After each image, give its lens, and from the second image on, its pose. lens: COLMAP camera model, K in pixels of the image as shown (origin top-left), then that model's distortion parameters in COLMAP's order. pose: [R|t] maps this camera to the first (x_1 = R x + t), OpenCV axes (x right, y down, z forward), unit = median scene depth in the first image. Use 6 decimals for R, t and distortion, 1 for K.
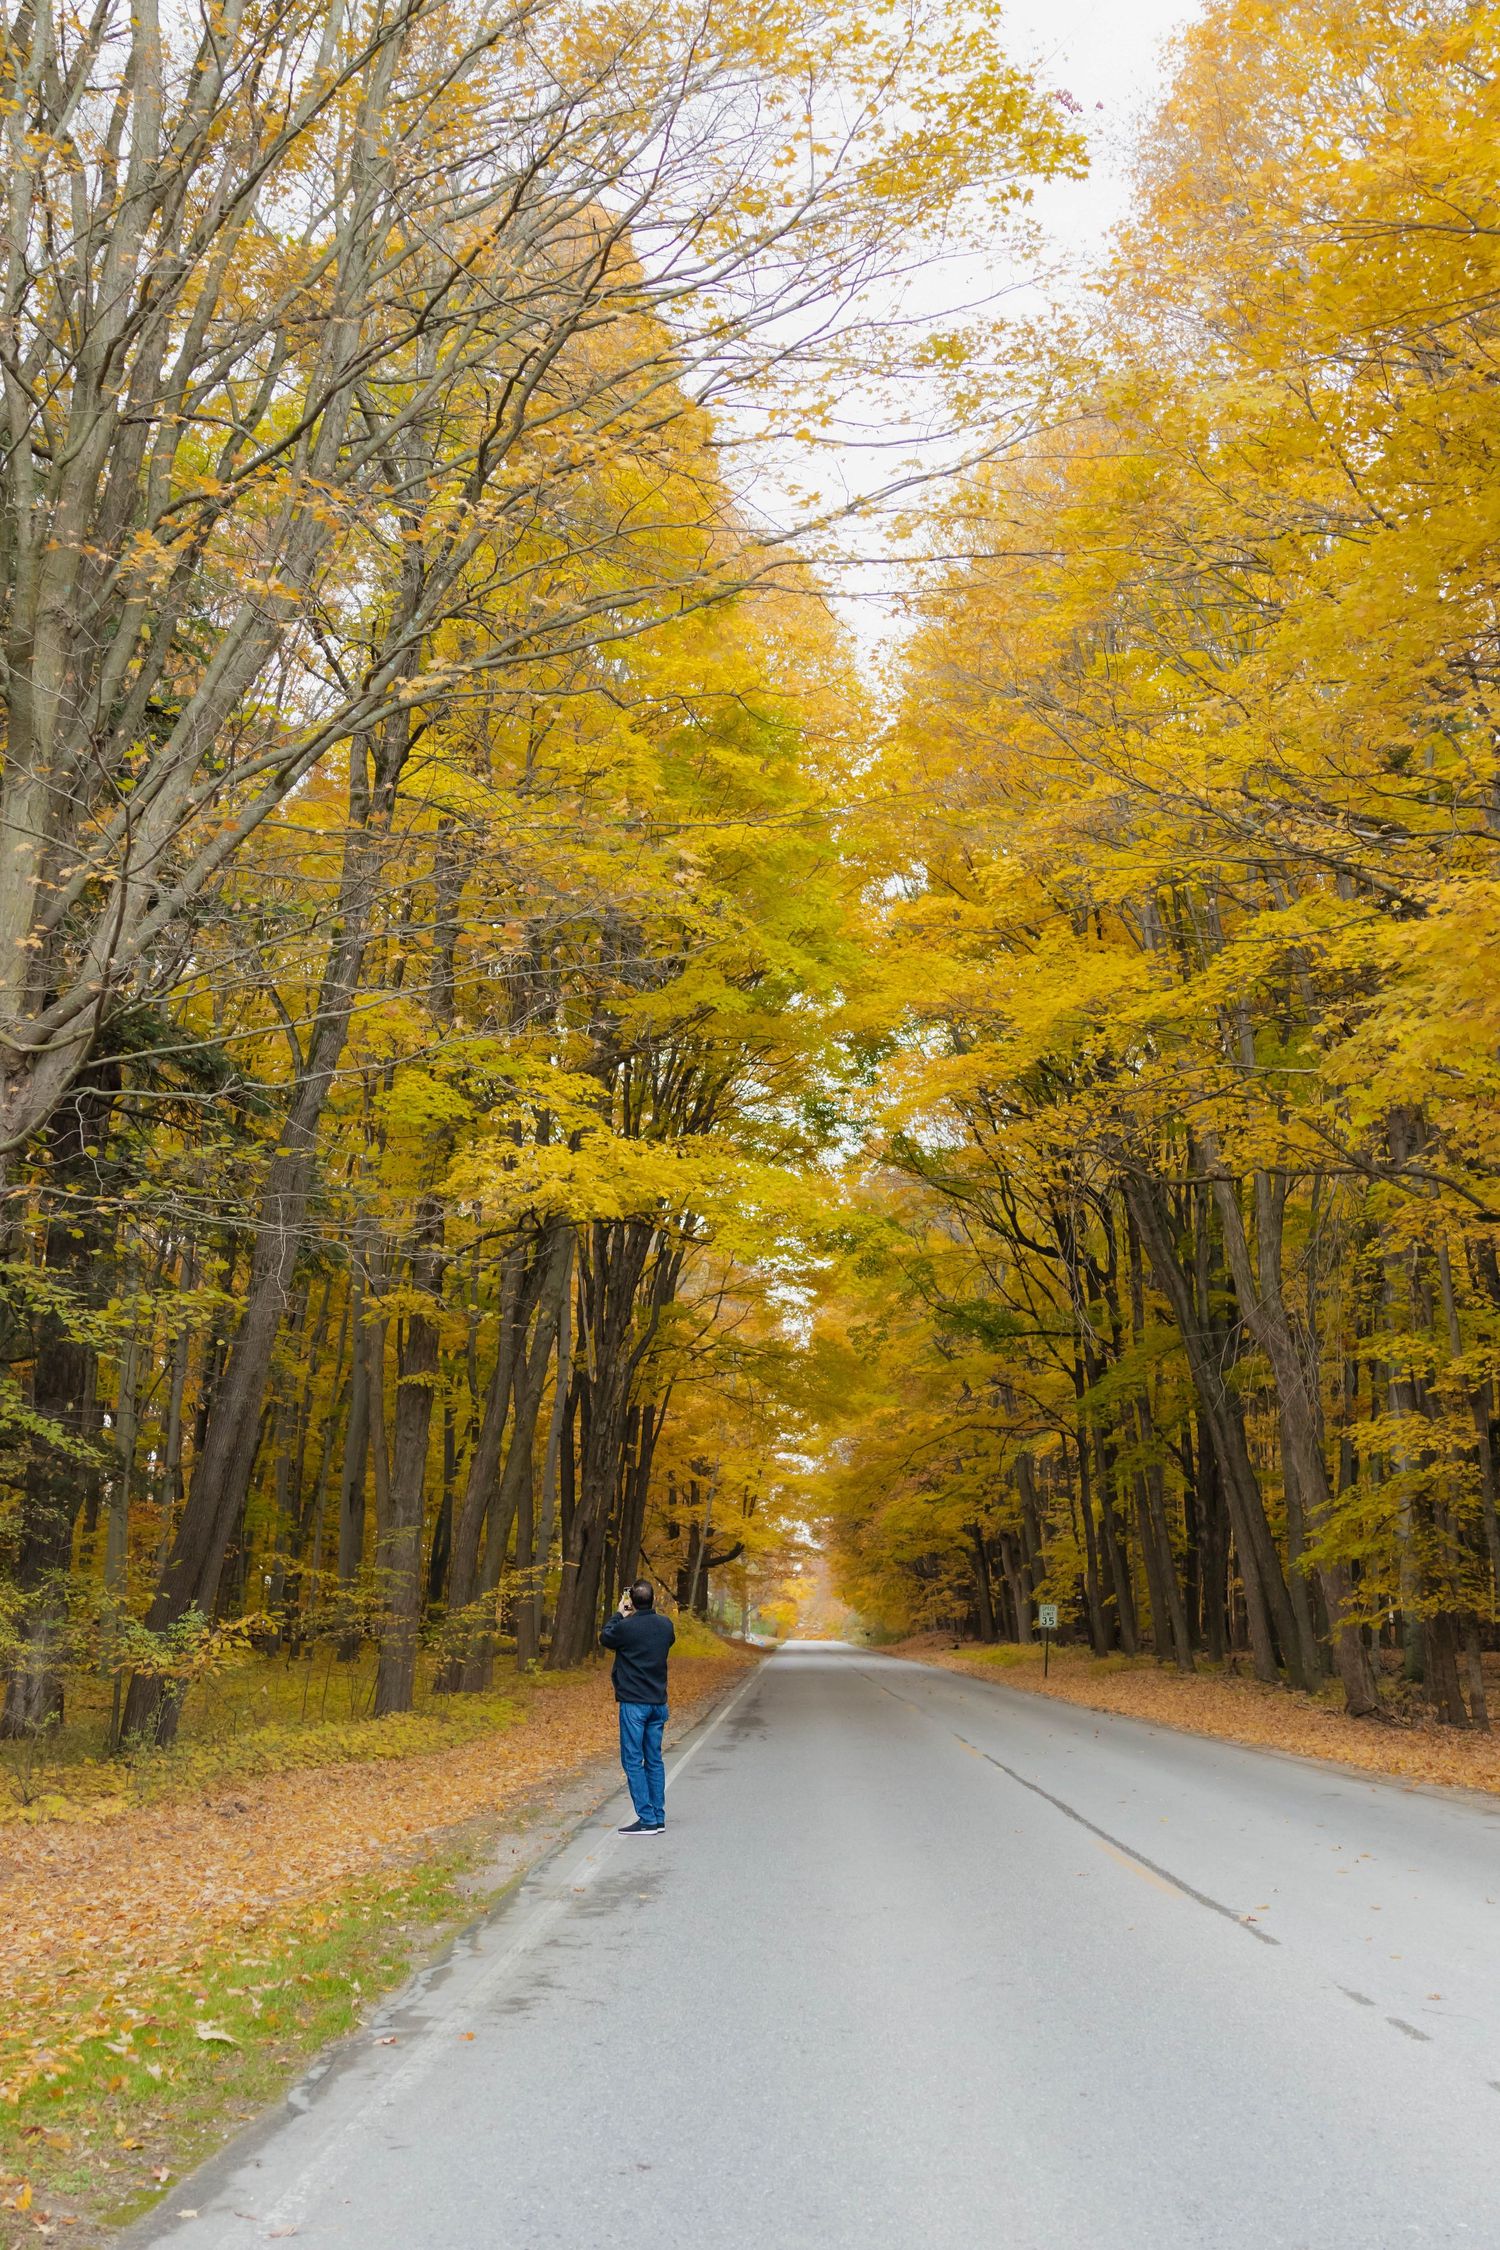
lens RADIAL K [[2572.4, 0, 767.1], [0, 2572.4, 1135.5], [0, 0, 1]] dist [0.020477, 0.000000]
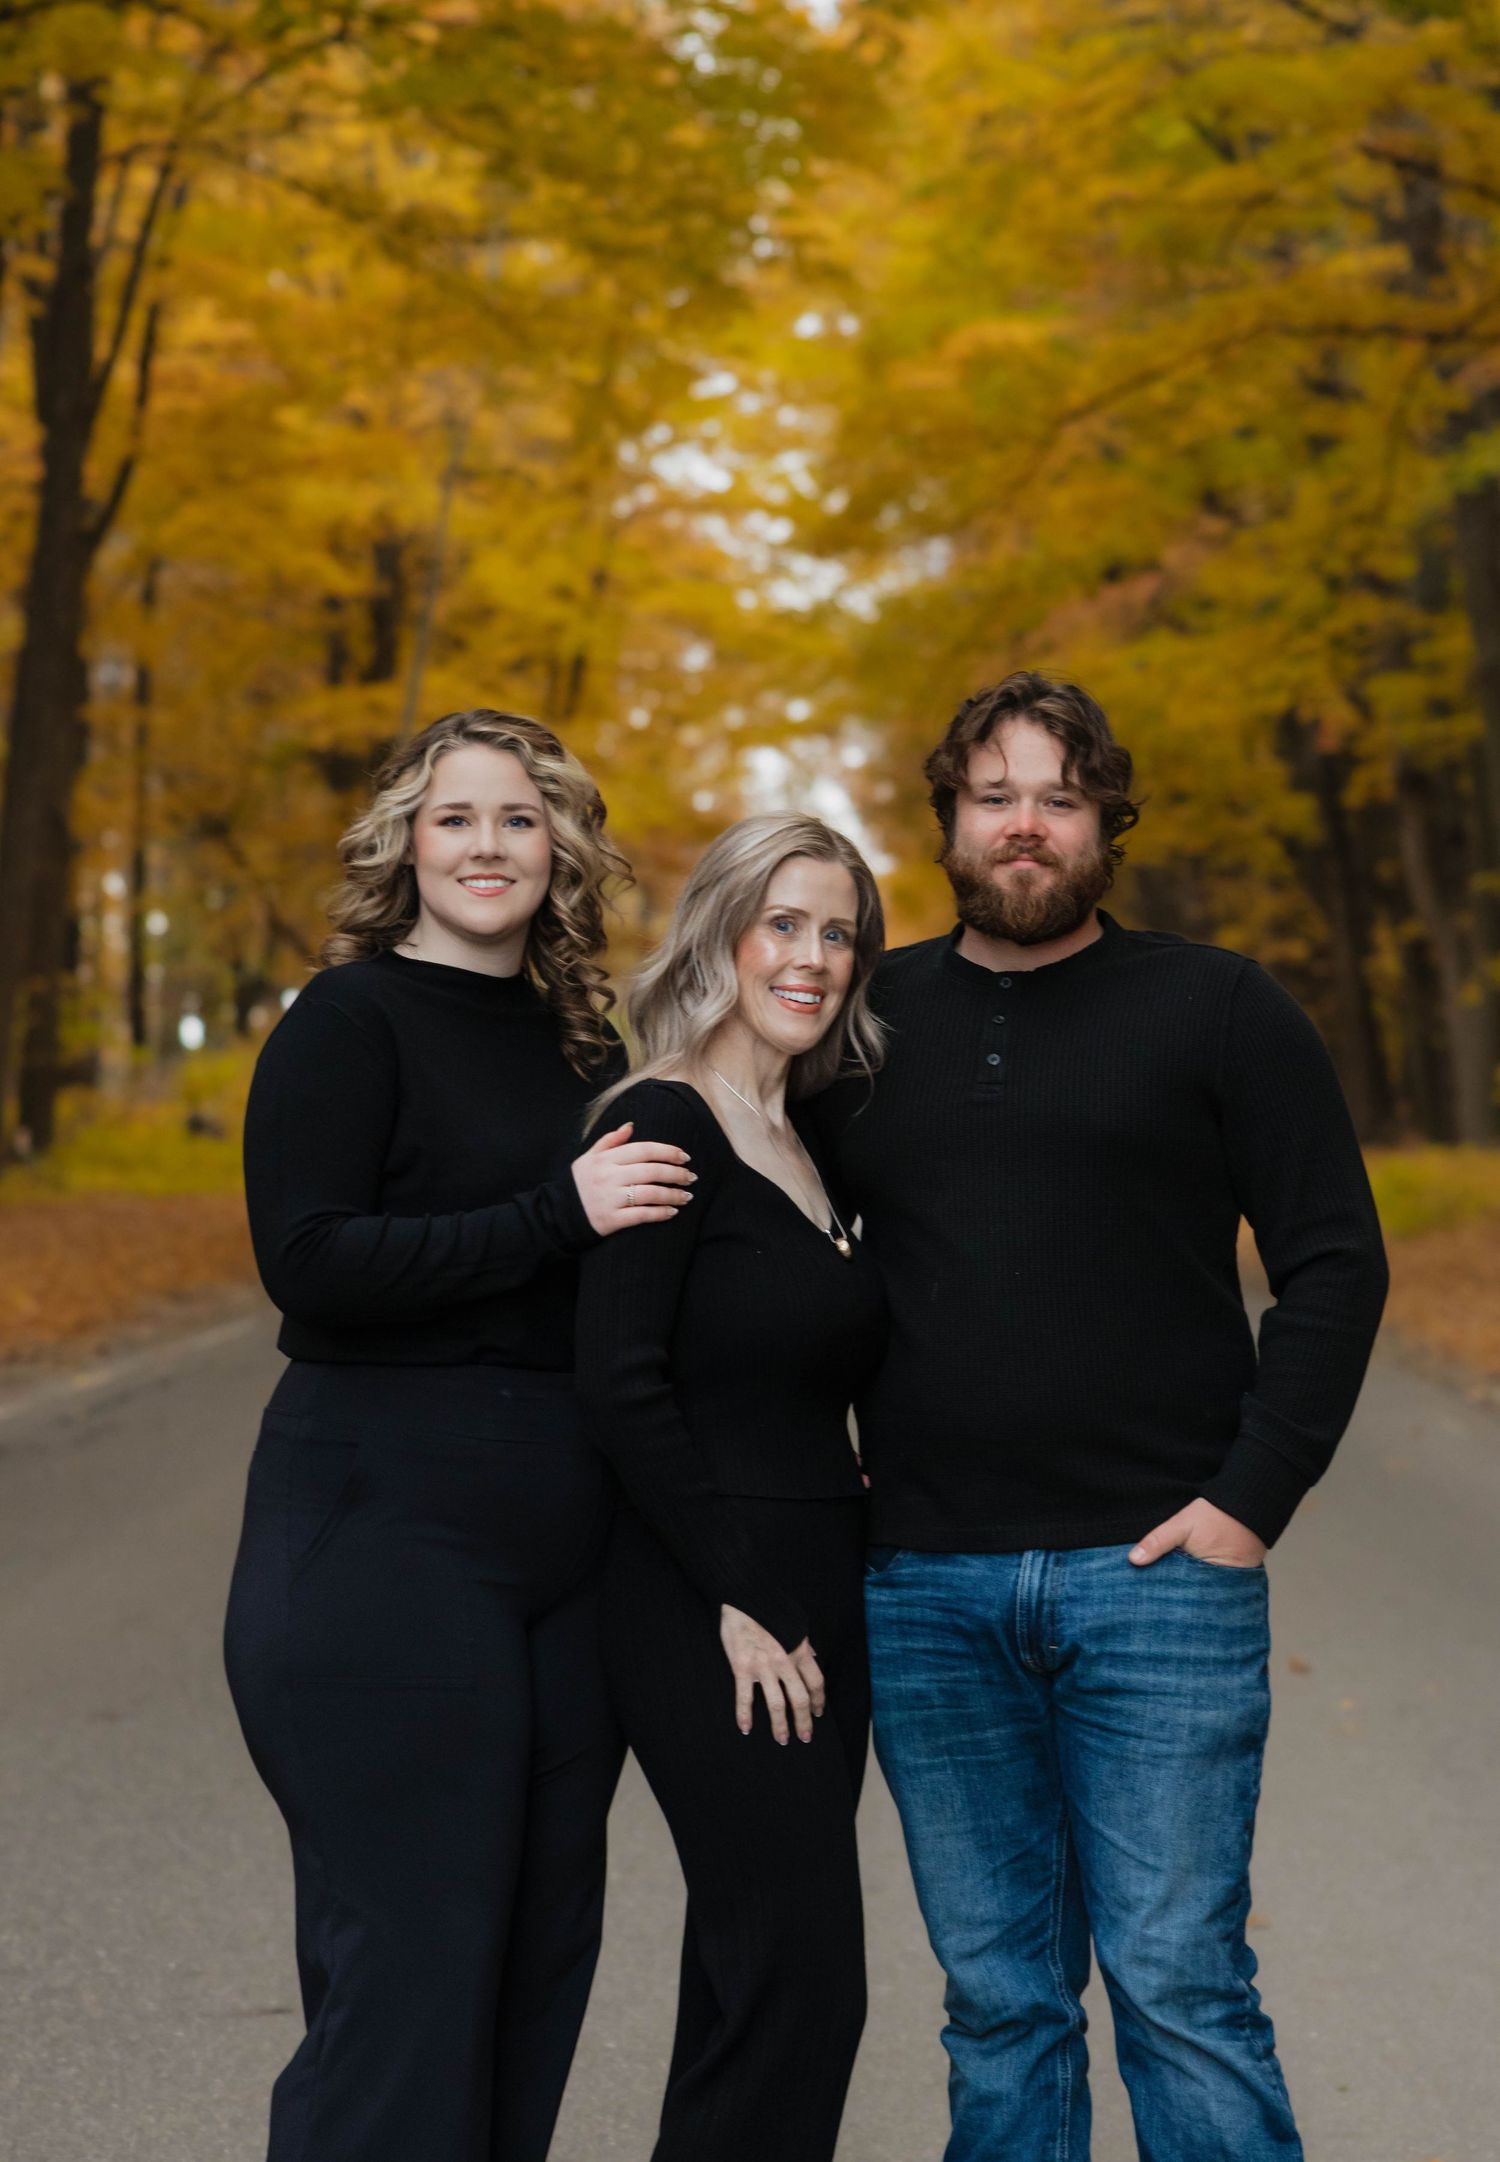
lens RADIAL K [[7234.8, 0, 743.0], [0, 7234.8, 1069.7], [0, 0, 1]] dist [0.224104, 0.000000]
pose [[0.999968, 0.004340, -0.006787, 0.030753], [-0.003015, 0.982866, 0.184296, 0.051247], [0.007471, -0.184269, 0.982847, 0.265829]]
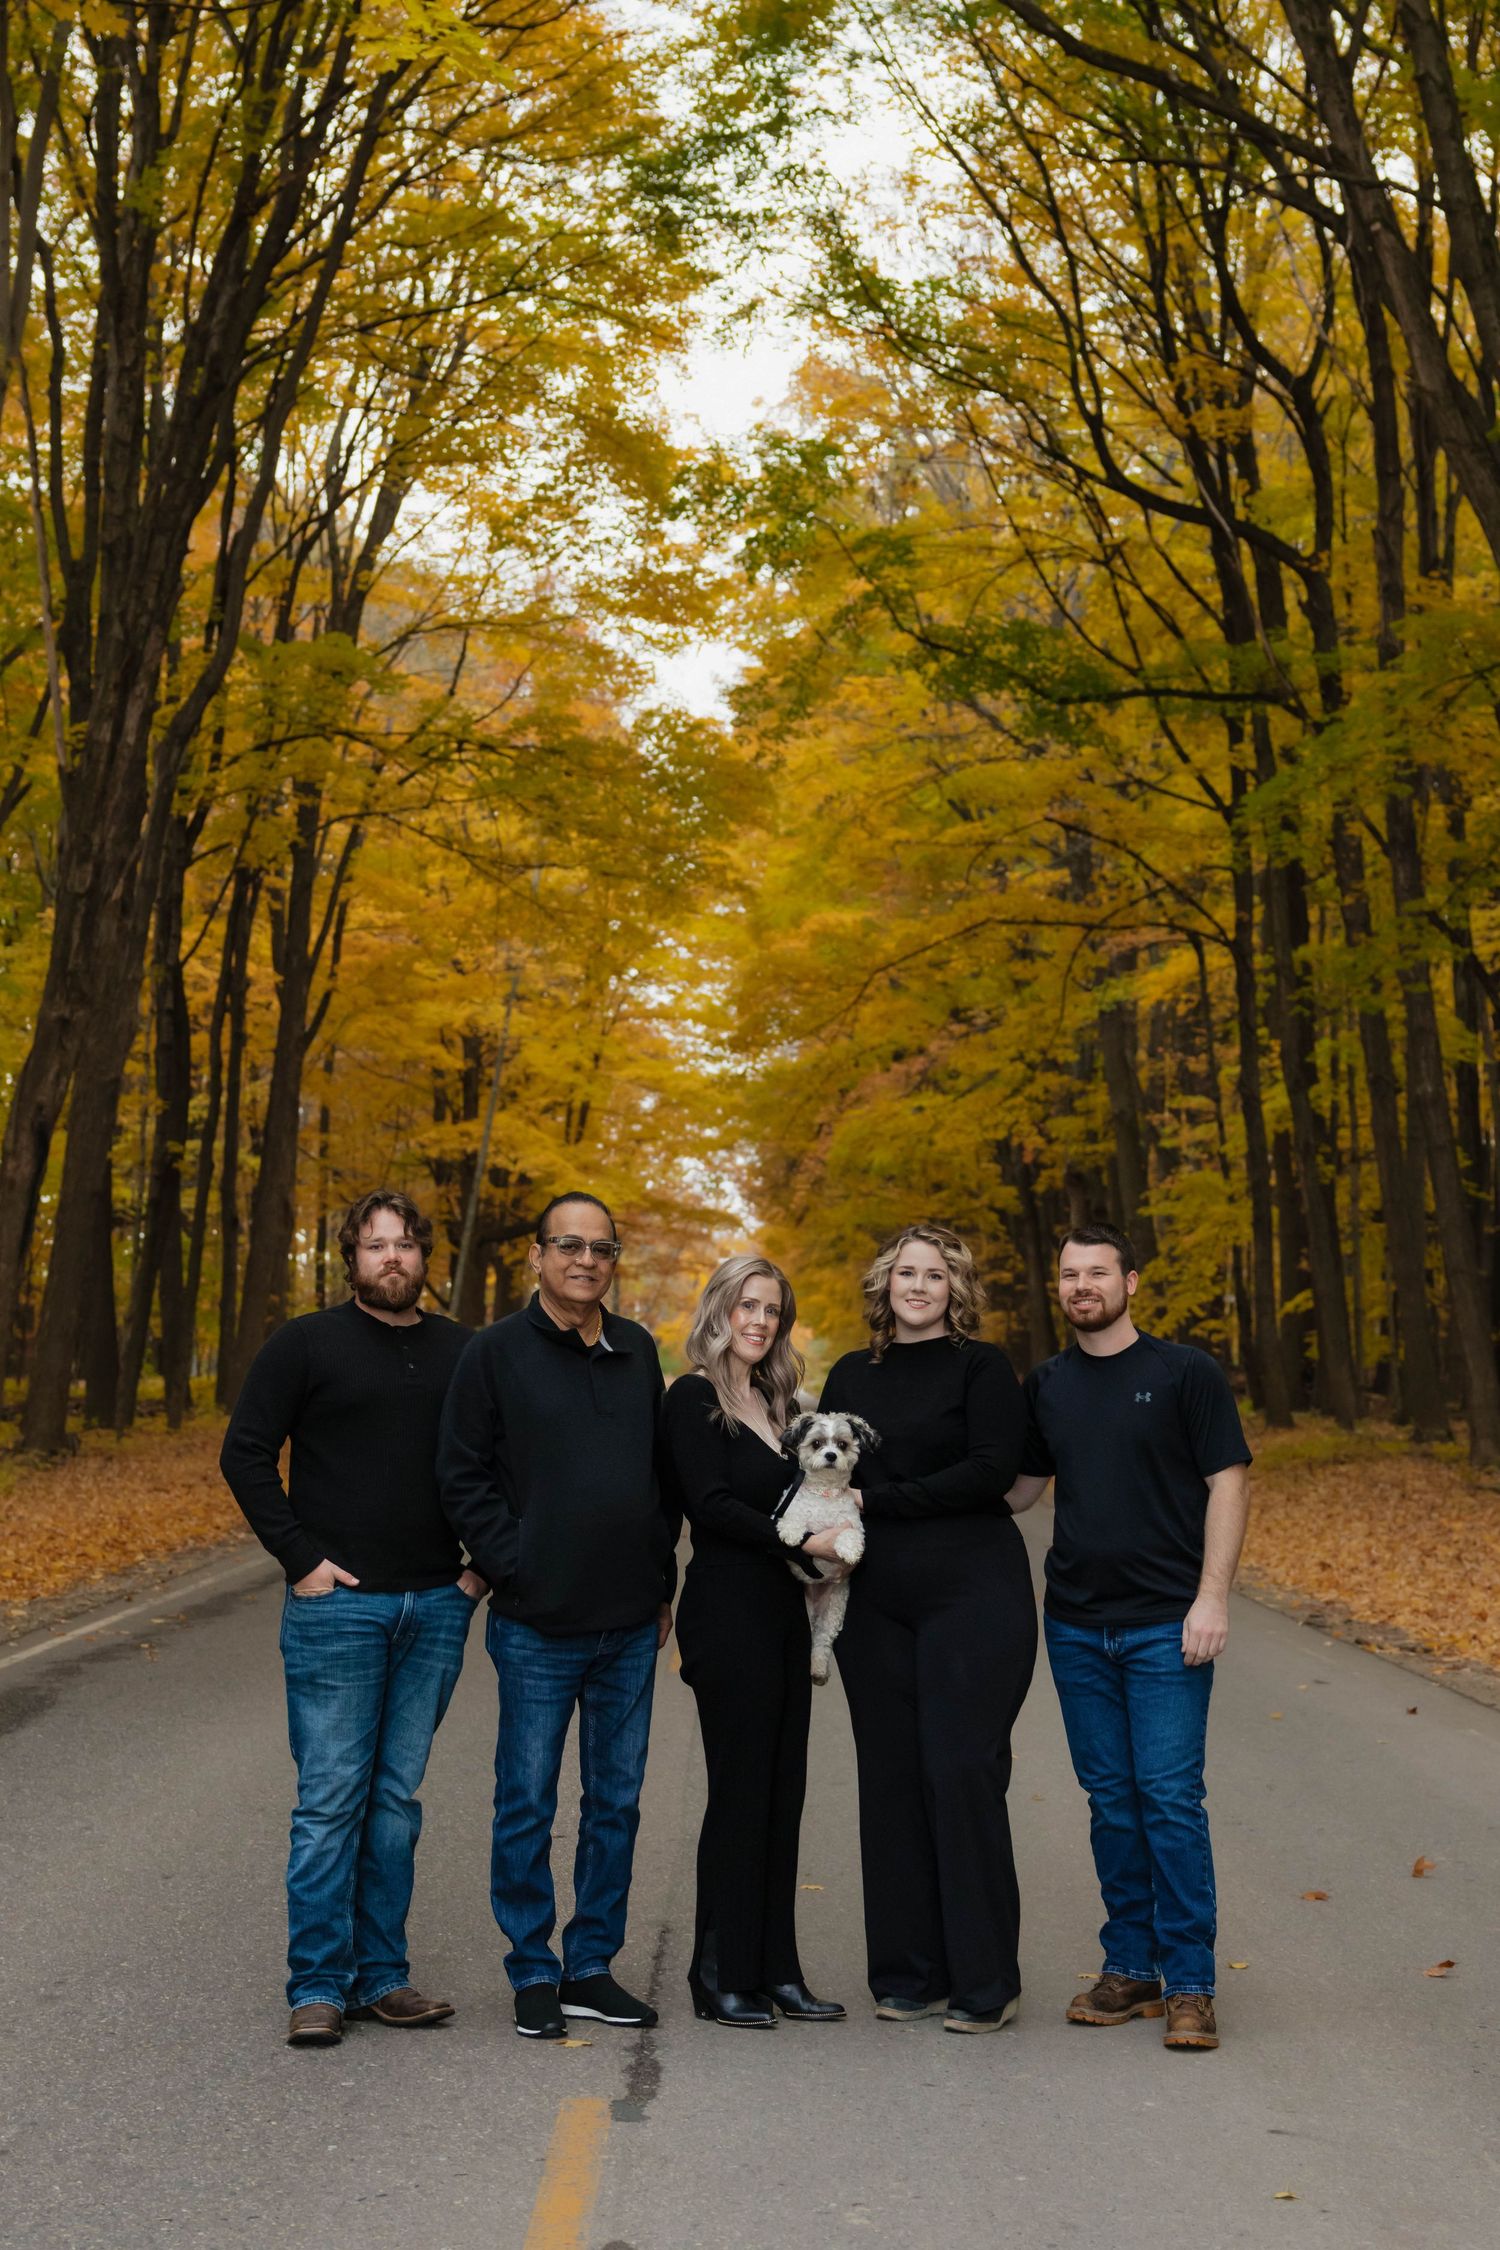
lens RADIAL K [[4346.0, 0, 761.6], [0, 4346.0, 1149.1], [0, 0, 1]] dist [-0.011153, 0.000000]
pose [[0.999889, 0.003889, 0.014355, 0.027206], [-0.005856, 0.990182, 0.139663, 0.046191], [-0.013671, -0.139732, 0.990095, 0.241676]]
